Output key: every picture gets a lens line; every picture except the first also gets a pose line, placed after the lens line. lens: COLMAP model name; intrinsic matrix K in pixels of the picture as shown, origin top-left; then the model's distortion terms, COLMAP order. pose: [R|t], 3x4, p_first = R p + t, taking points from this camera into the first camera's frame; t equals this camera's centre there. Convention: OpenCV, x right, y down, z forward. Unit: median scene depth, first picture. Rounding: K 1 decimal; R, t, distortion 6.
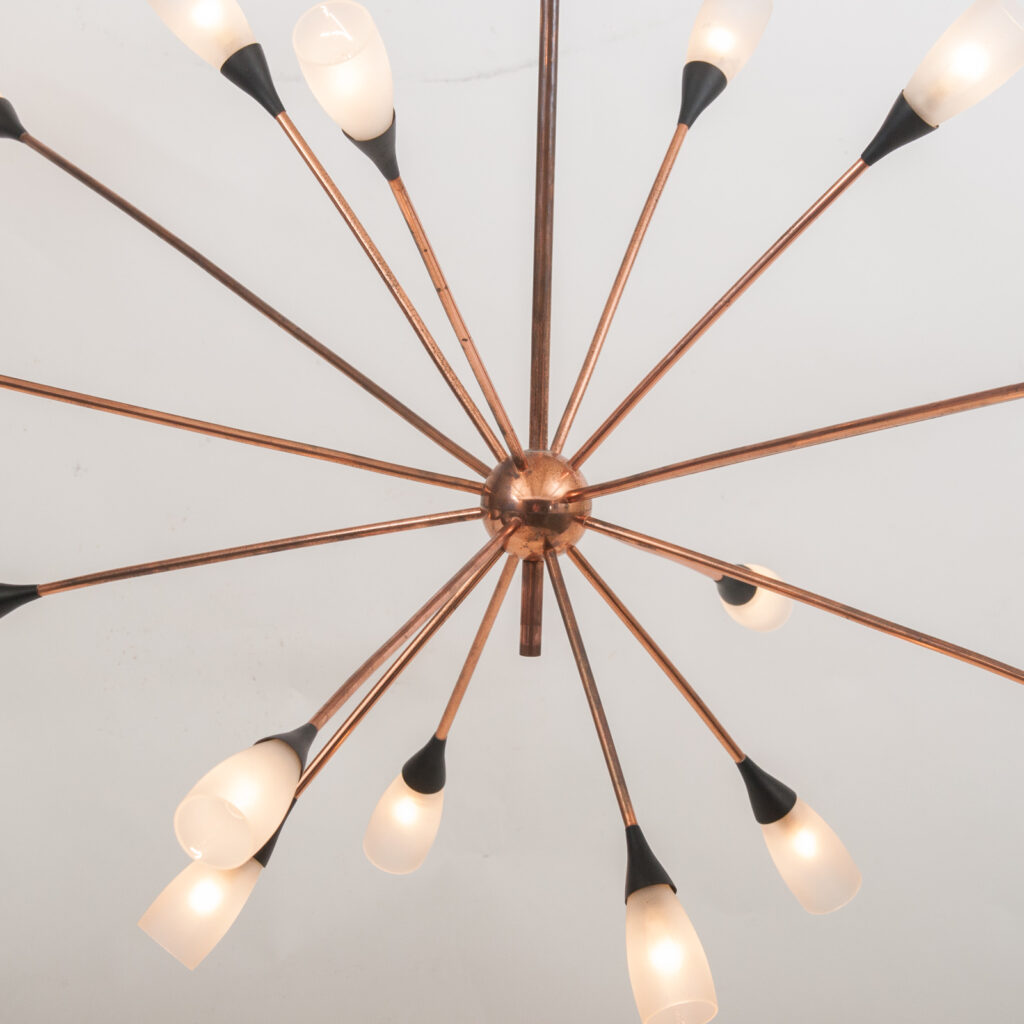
lens RADIAL K [[3147.0, 0, 522.3], [0, 3147.0, 510.6], [0, 0, 1]] dist [0.280383, 0.000000]
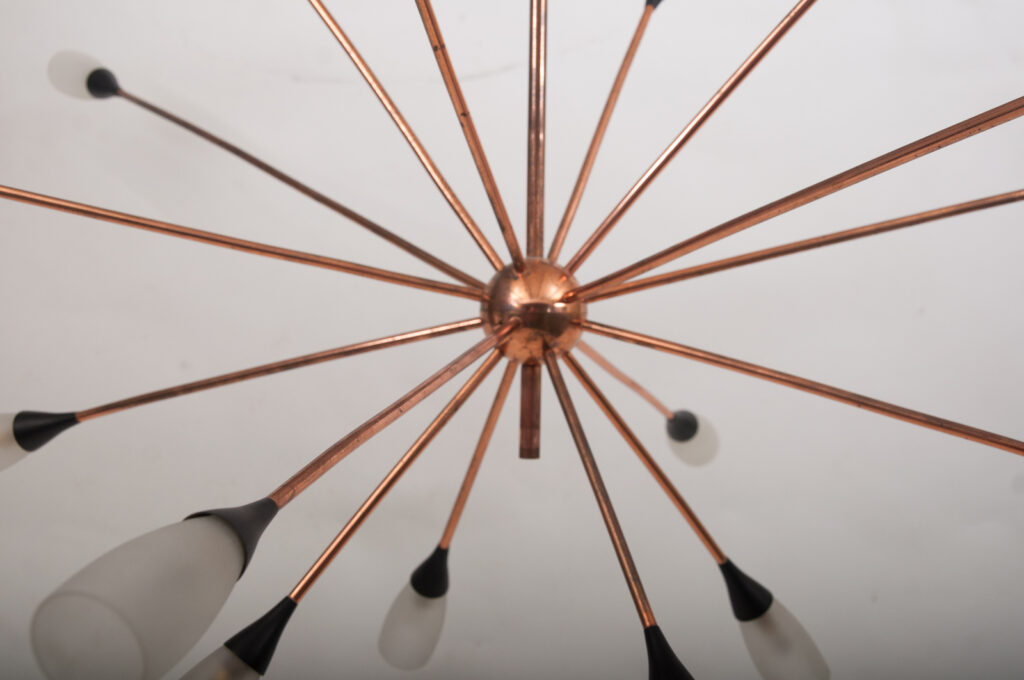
lens RADIAL K [[1386.3, 0, 504.0], [0, 1386.3, 336.4], [0, 0, 1]] dist [0.157581, 0.000000]
pose [[0.999794, -0.012632, 0.015862, -0.012649], [0.014164, 0.994831, -0.100548, 0.052260], [-0.014510, 0.100752, 0.994806, 0.546828]]
